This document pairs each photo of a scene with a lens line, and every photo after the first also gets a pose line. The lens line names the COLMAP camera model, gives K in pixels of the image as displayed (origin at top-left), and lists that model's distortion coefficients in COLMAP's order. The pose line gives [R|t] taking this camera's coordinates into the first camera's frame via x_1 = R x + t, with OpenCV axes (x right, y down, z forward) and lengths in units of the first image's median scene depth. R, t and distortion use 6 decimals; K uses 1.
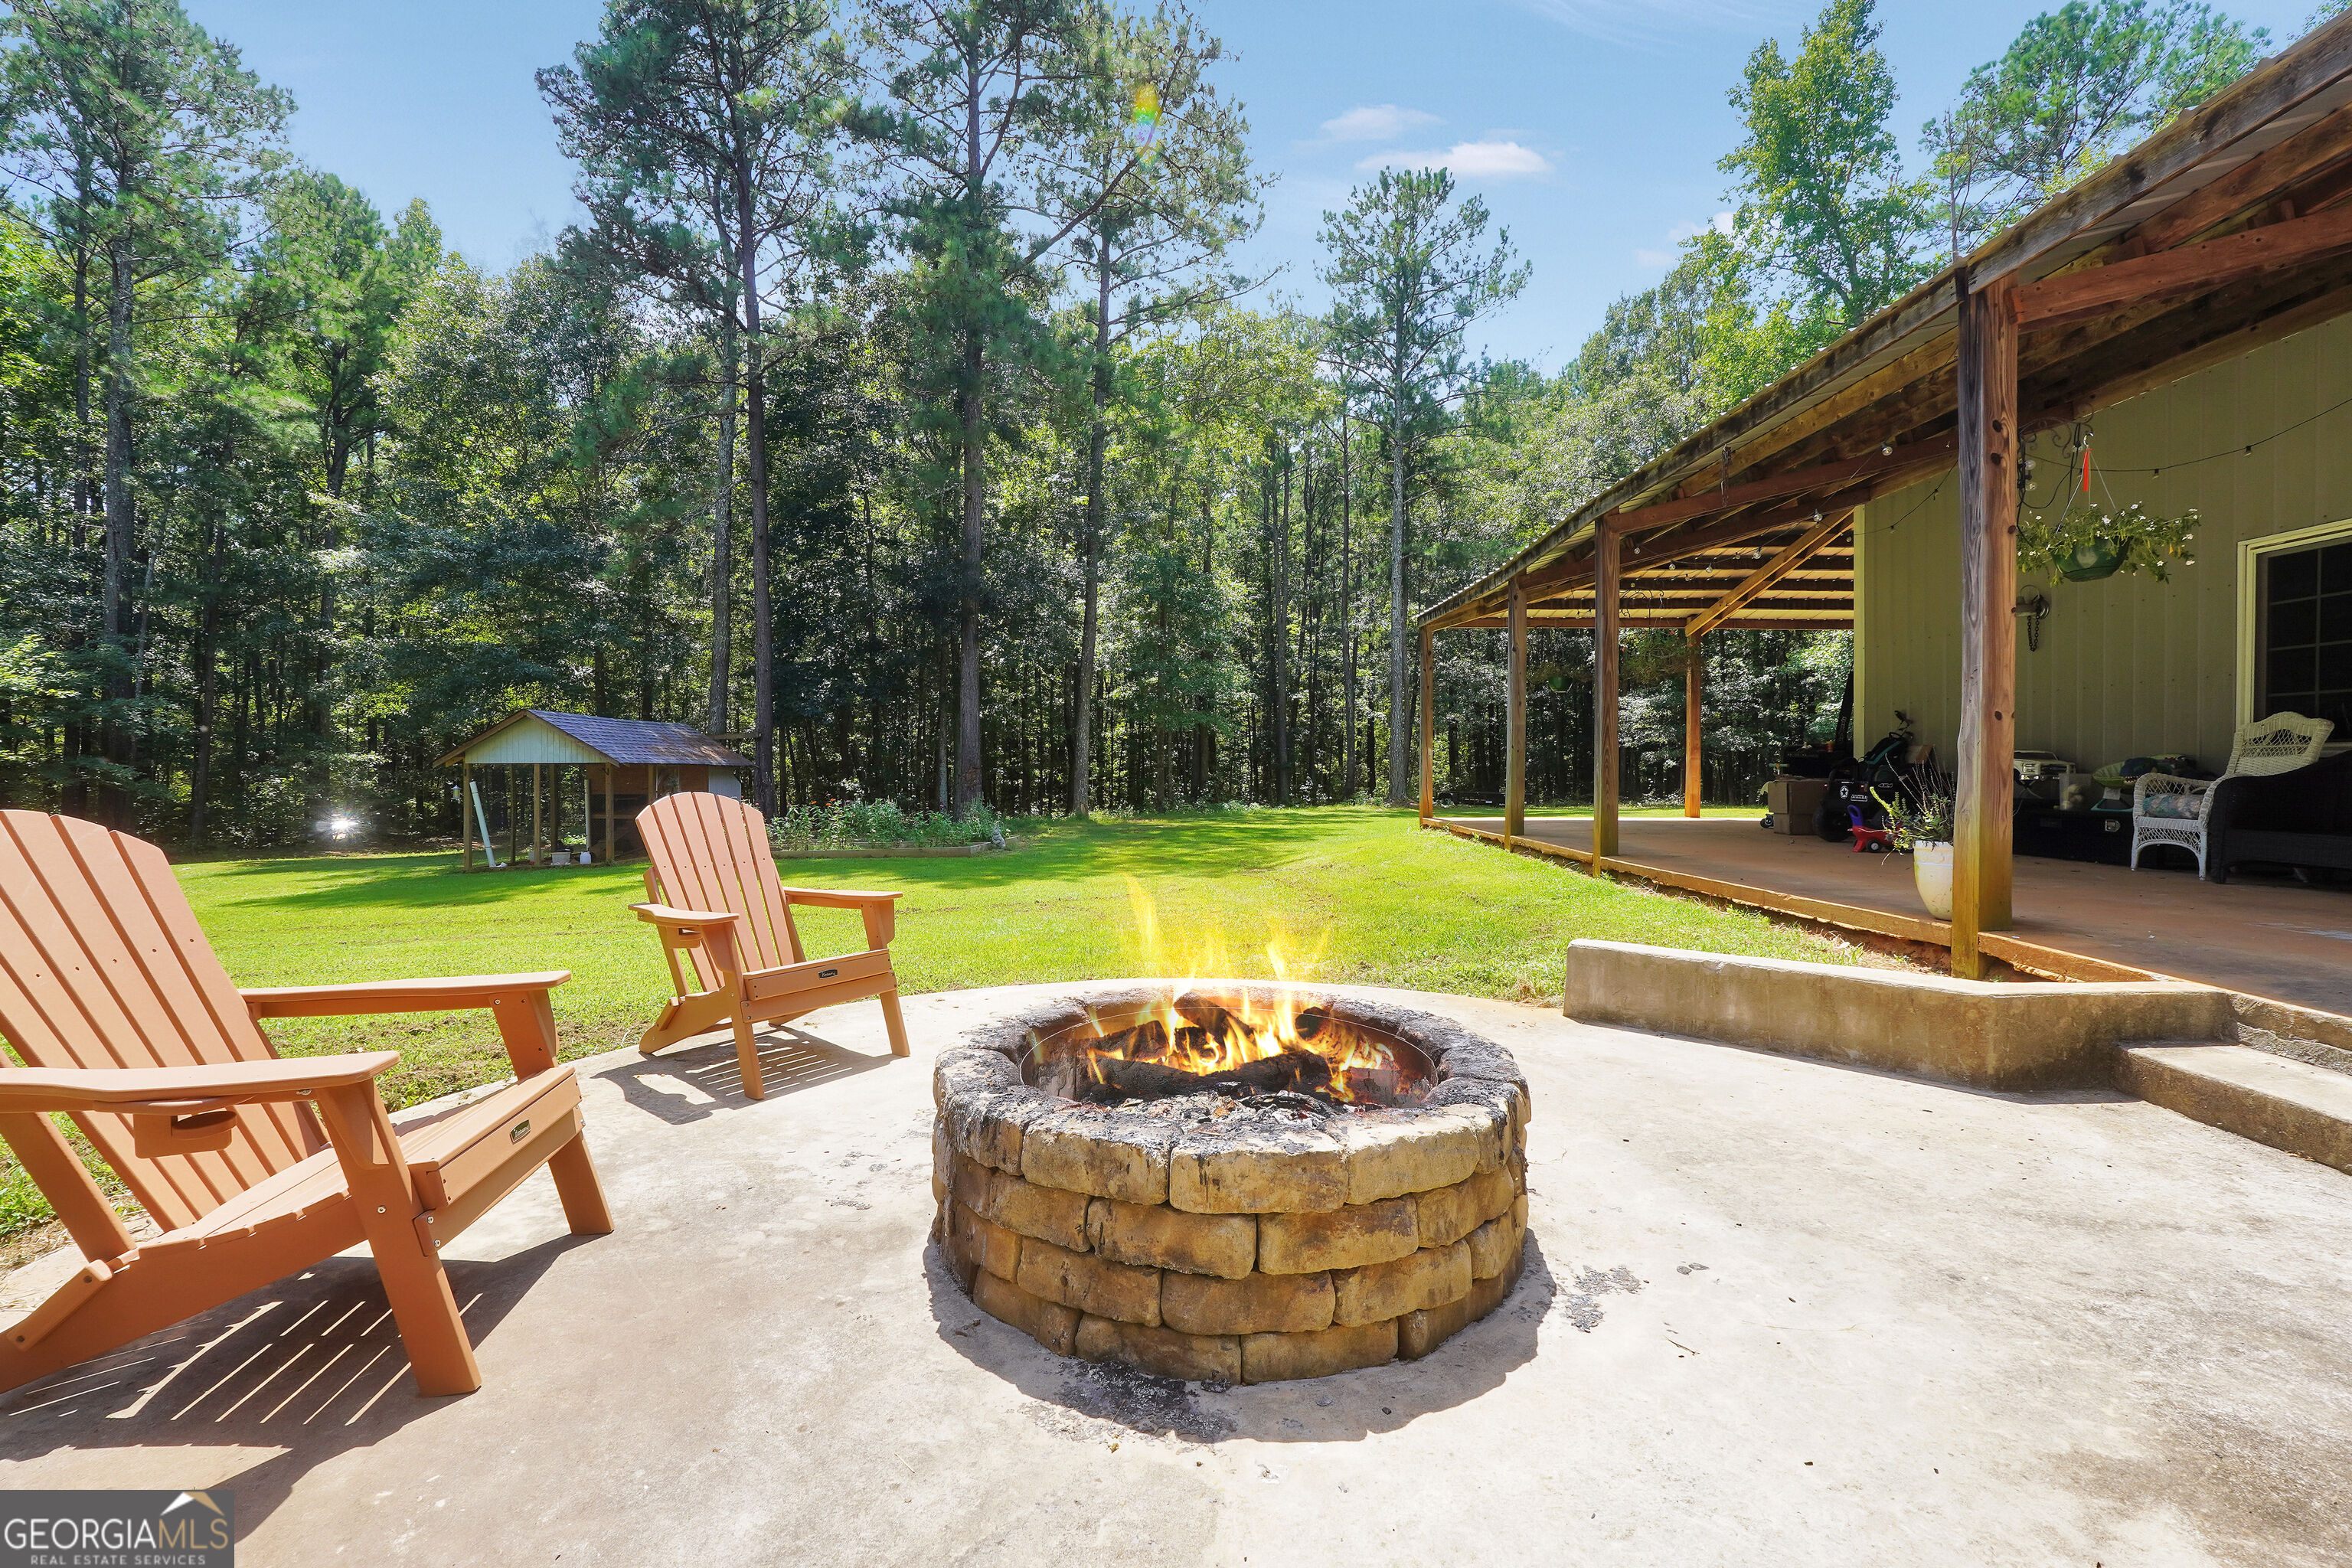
lens RADIAL K [[988.3, 0, 1163.0], [0, 988.3, 772.3], [0, 0, 1]] dist [-0.002486, -0.000391]
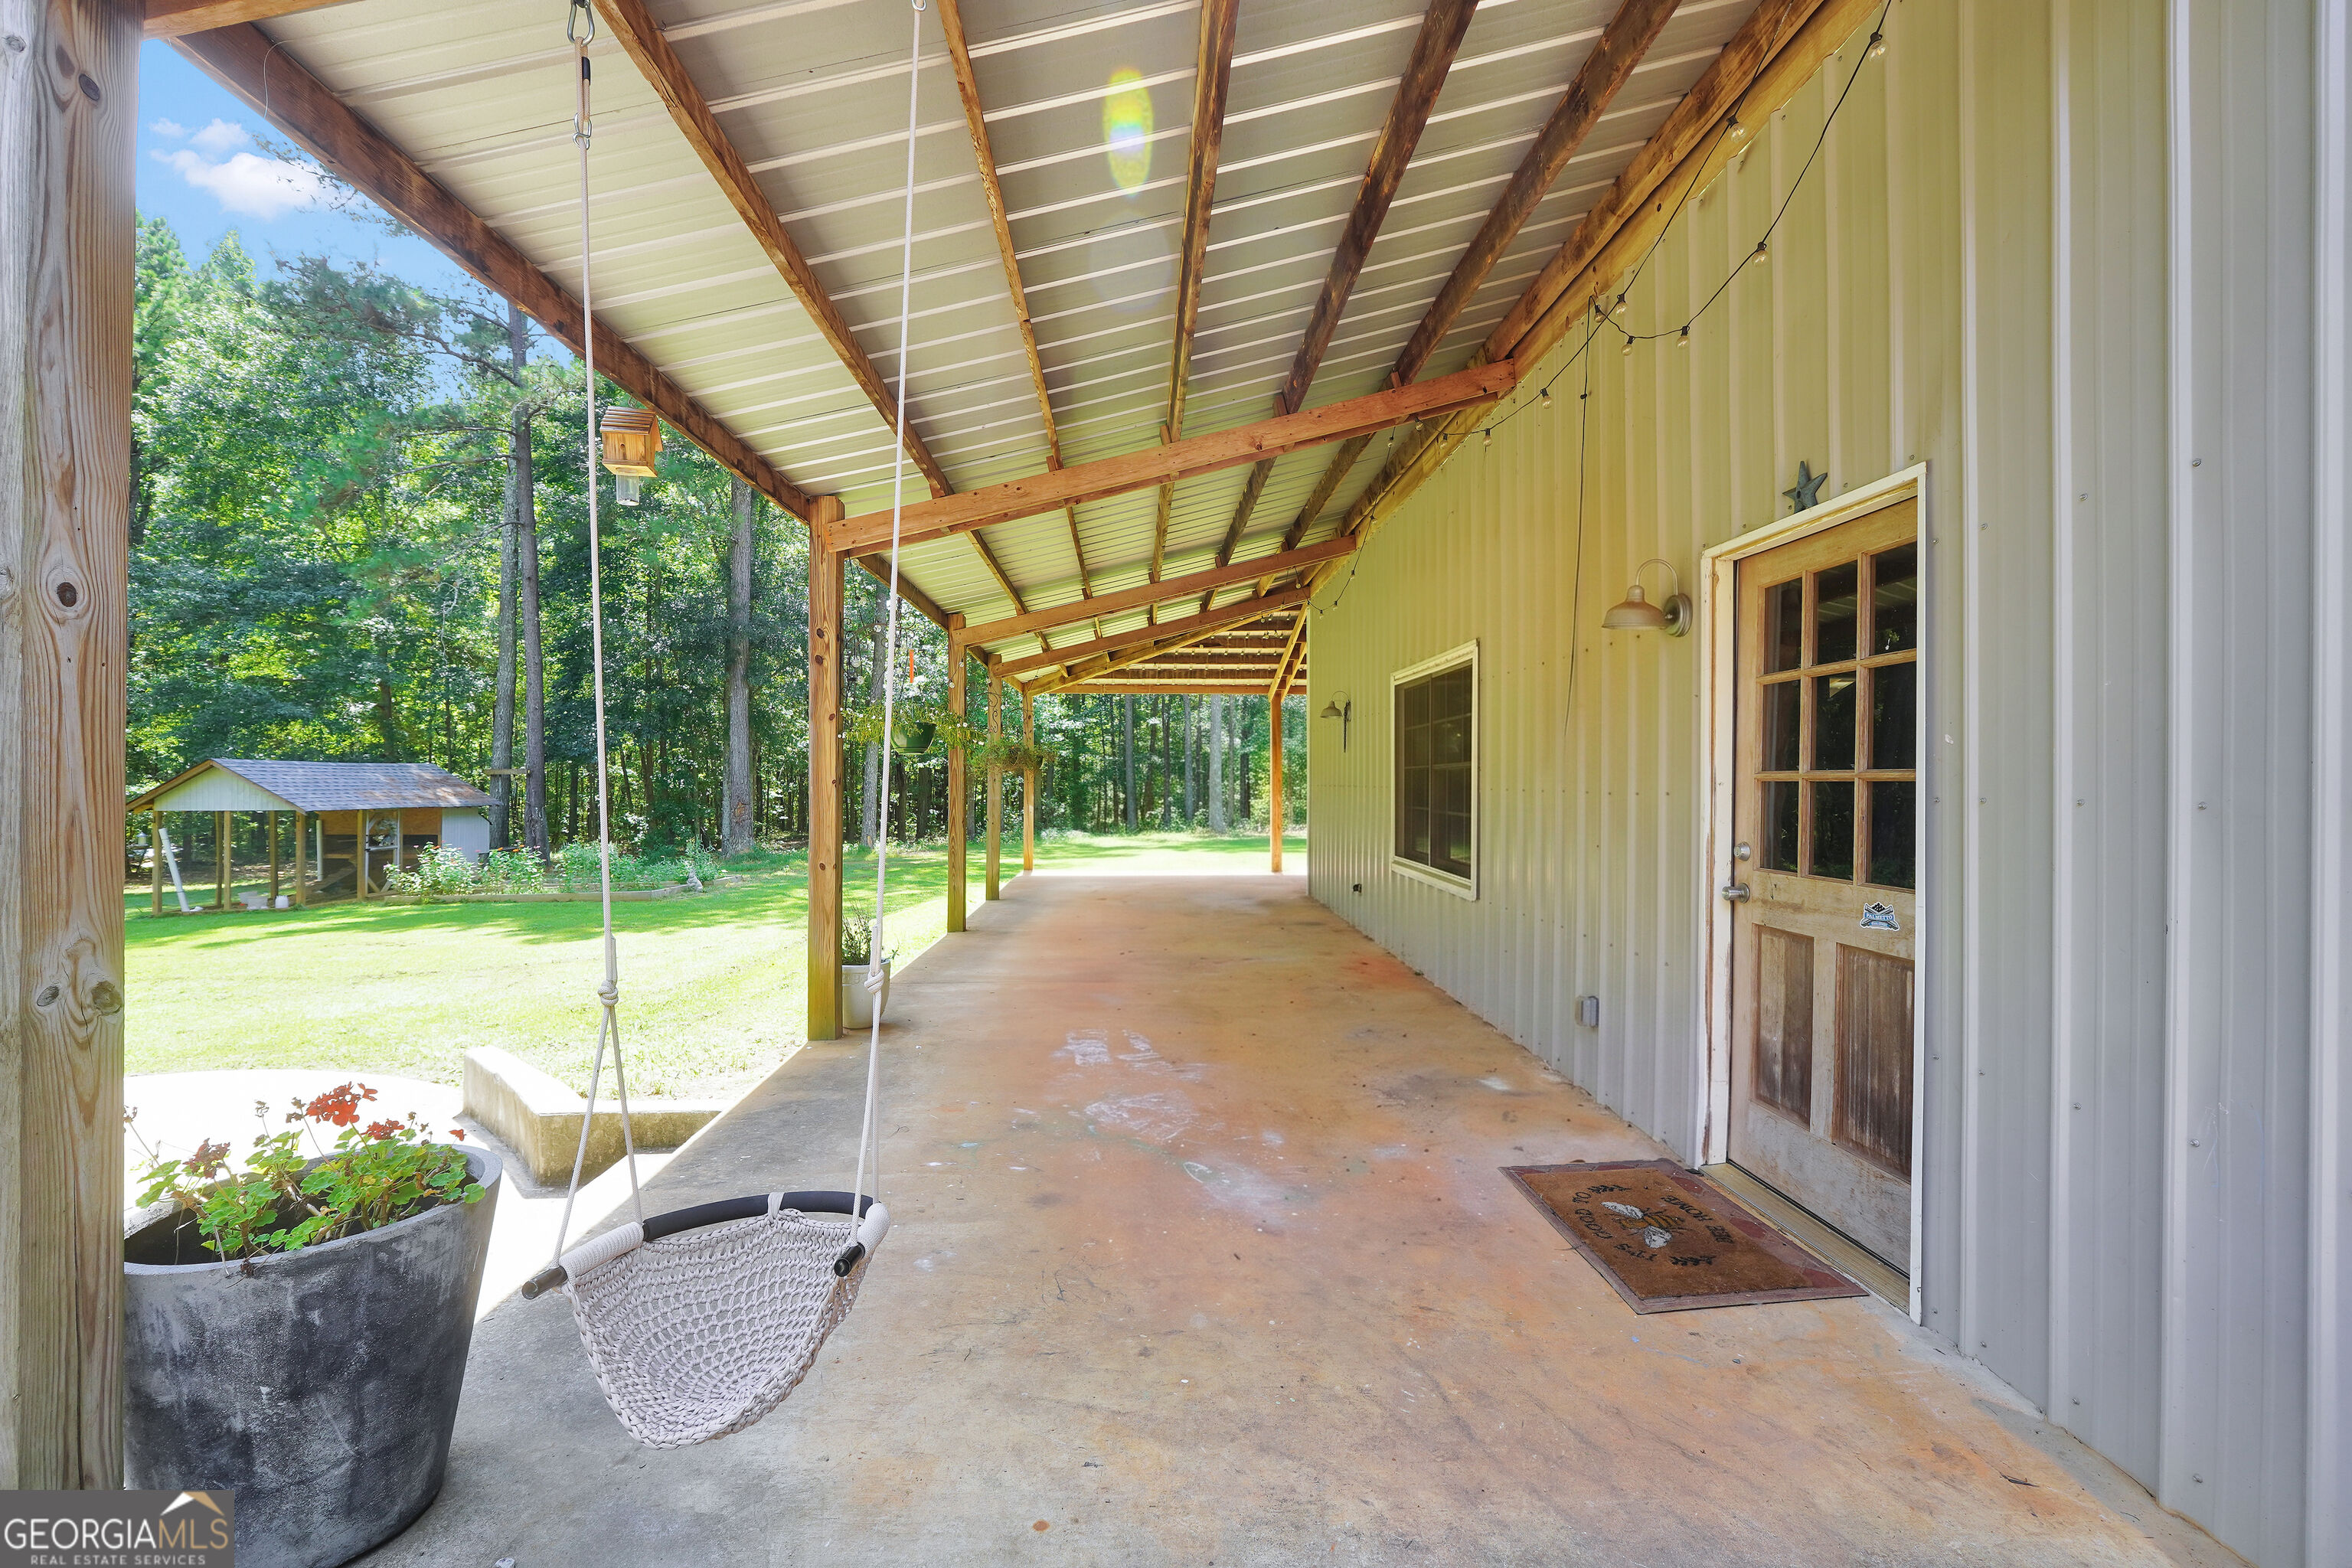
lens RADIAL K [[992.4, 0, 1172.0], [0, 992.4, 779.9], [0, 0, 1]] dist [-0.001071, 0.000002]
pose [[0.999219, 0.000958, 0.039508, 0.216516], [-0.000877, 0.999997, -0.002066, -0.027913], [-0.039510, 0.002029, 0.999217, -0.051561]]
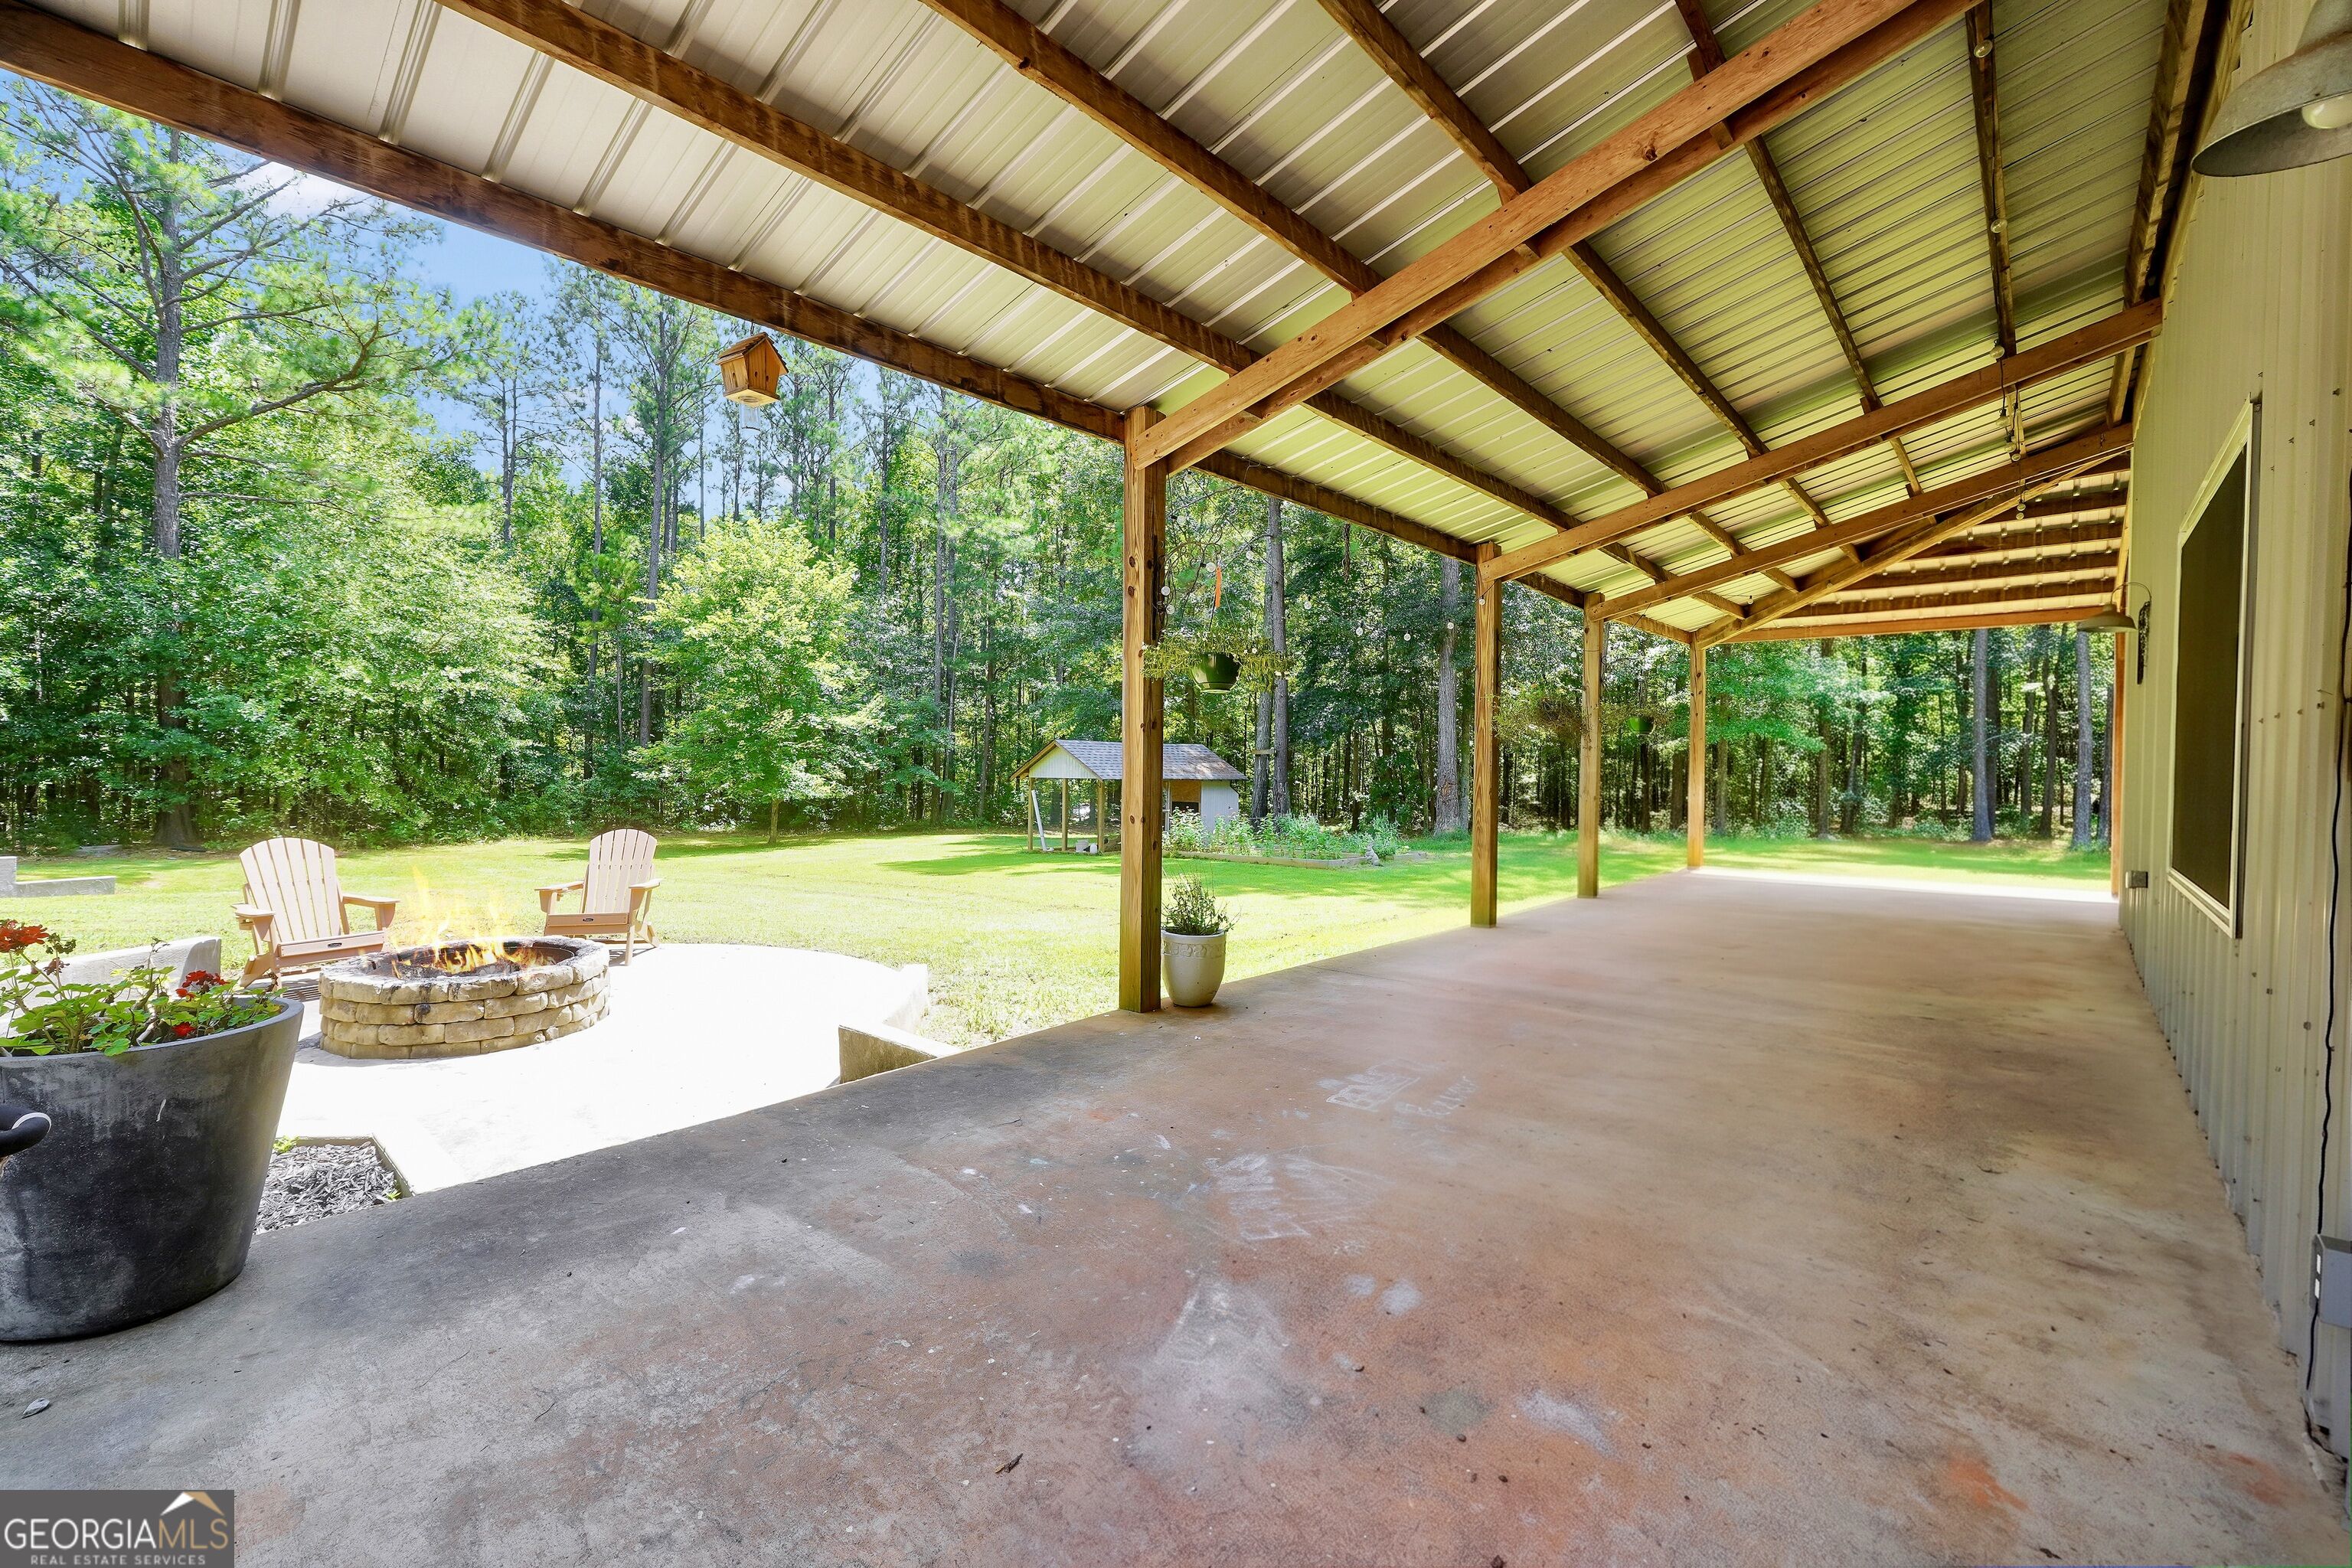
lens RADIAL K [[1003.9, 0, 1163.2], [0, 1003.9, 778.8], [0, 0, 1]] dist [-0.017482, 0.006486]
pose [[0.747920, 0.016756, -0.663577, 0.284141], [-0.010306, 0.999854, 0.013631, -0.020311], [0.663708, -0.003356, 0.747984, 0.023107]]
